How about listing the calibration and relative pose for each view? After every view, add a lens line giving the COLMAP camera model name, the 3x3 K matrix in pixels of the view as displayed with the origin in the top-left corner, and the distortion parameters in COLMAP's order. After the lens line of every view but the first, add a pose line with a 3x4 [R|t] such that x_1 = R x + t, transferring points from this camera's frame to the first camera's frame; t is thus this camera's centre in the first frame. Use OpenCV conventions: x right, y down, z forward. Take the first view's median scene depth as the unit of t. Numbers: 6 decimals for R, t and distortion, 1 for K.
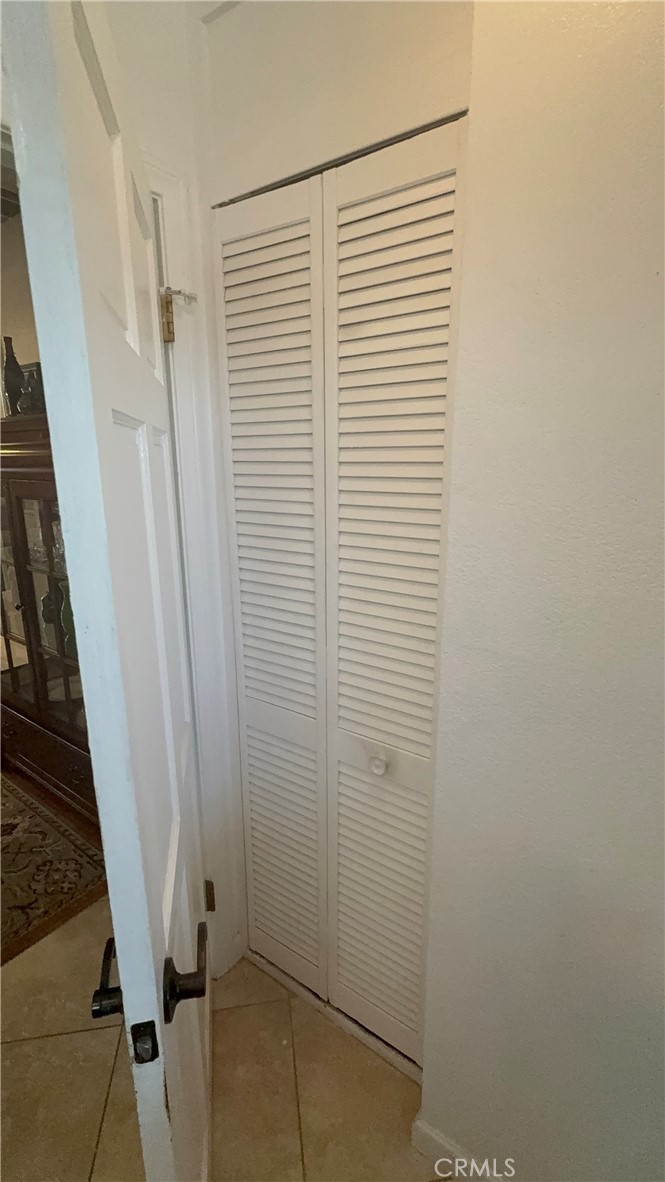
lens RADIAL K [[544.3, 0, 336.7], [0, 544.3, 592.5], [0, 0, 1]] dist [-0.000712, 0.000073]
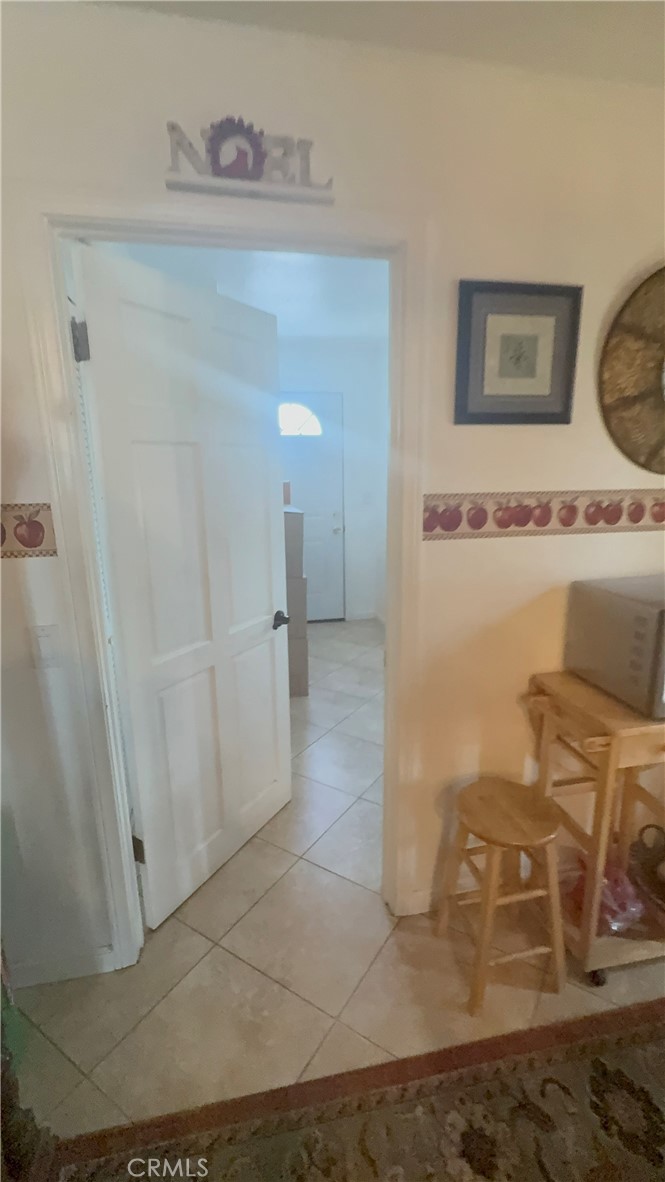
lens RADIAL K [[544.3, 0, 338.8], [0, 544.3, 598.2], [0, 0, 1]] dist [-0.000712, 0.000073]
pose [[-0.748612, -0.158064, 0.643892, -0.955456], [0.170979, 0.892293, 0.417828, -0.239877], [-0.640583, 0.422883, -0.640955, 0.986880]]
